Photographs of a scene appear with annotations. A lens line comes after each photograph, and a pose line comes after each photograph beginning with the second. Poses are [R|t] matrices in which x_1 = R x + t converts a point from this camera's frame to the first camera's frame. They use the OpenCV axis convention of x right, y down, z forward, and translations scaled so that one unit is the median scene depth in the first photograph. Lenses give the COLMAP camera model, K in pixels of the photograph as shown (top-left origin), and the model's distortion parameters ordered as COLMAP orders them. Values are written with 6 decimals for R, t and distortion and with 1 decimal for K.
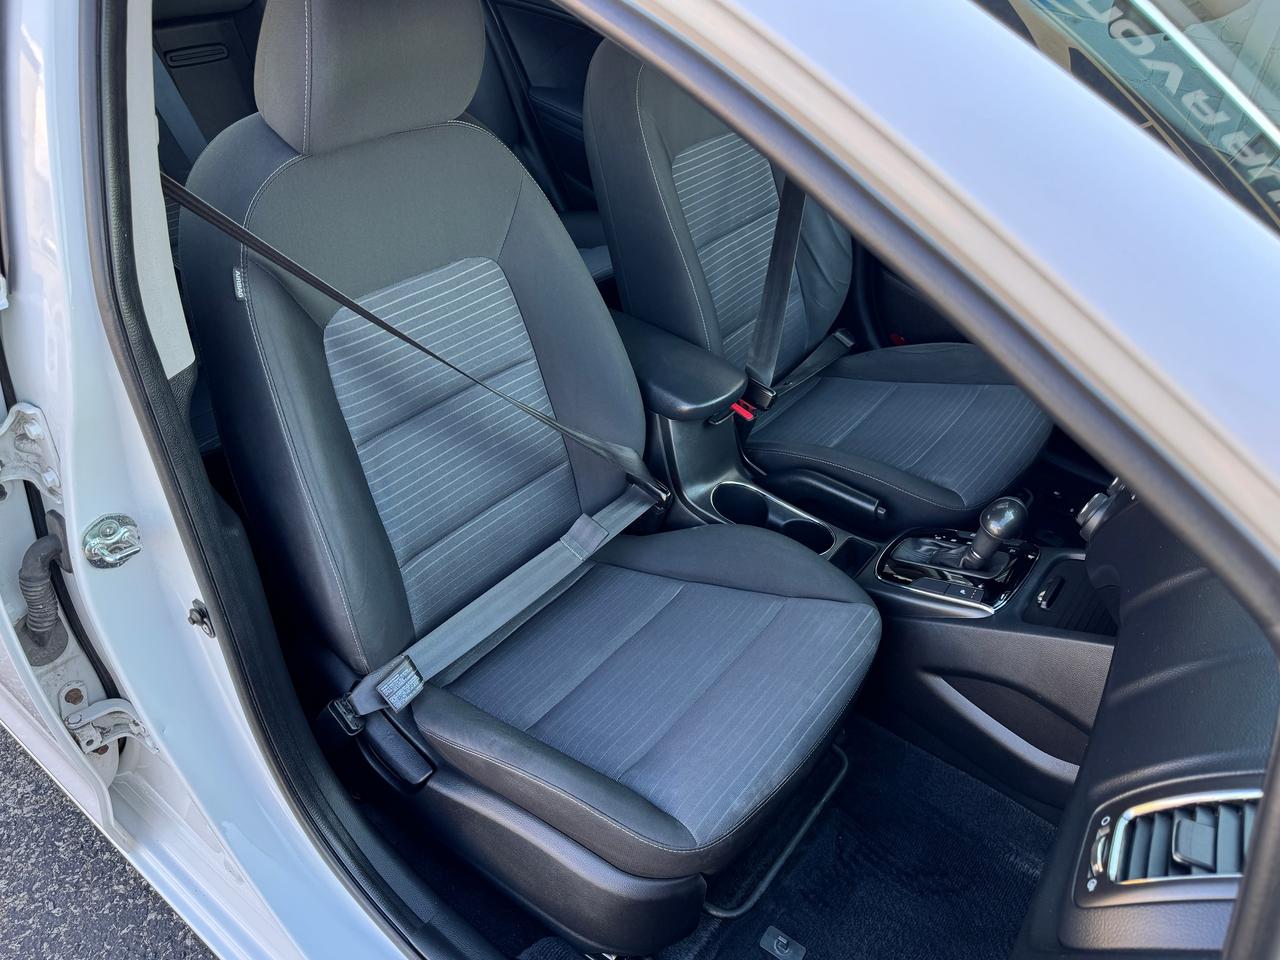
lens RADIAL K [[939.6, 0, 640.0], [0, 939.6, 480.0], [0, 0, 1]] dist [0.113345, -0.134051]
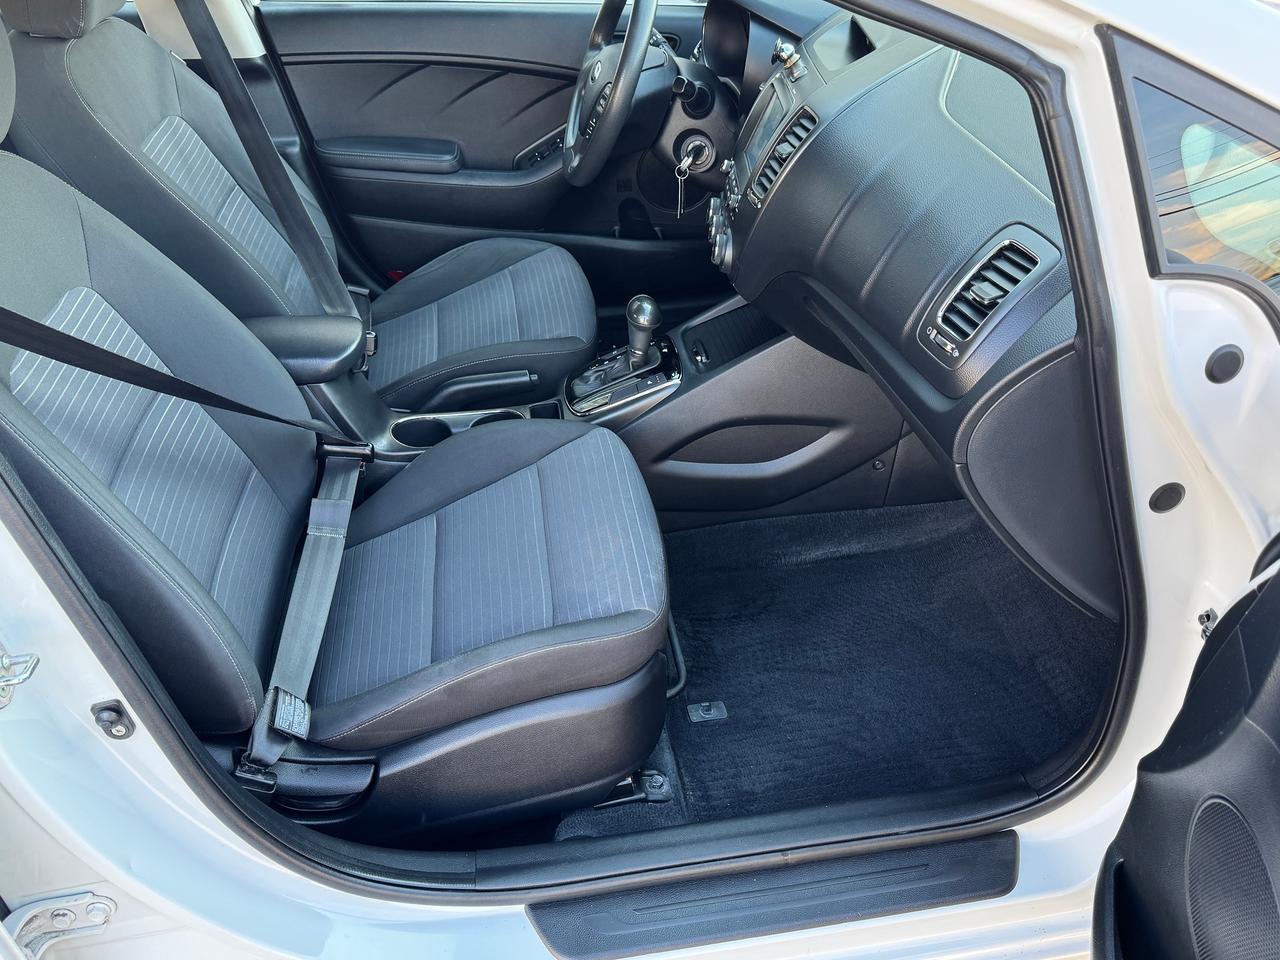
lens RADIAL K [[1079.7, 0, 640.0], [0, 1079.7, 480.0], [0, 0, 1]] dist [0.002631, -0.002465]
pose [[0.707967, -0.477494, 0.520367, -0.394036], [0.500730, 0.858971, 0.106948, 0.070706], [-0.498048, 0.184848, 0.847219, -0.076968]]
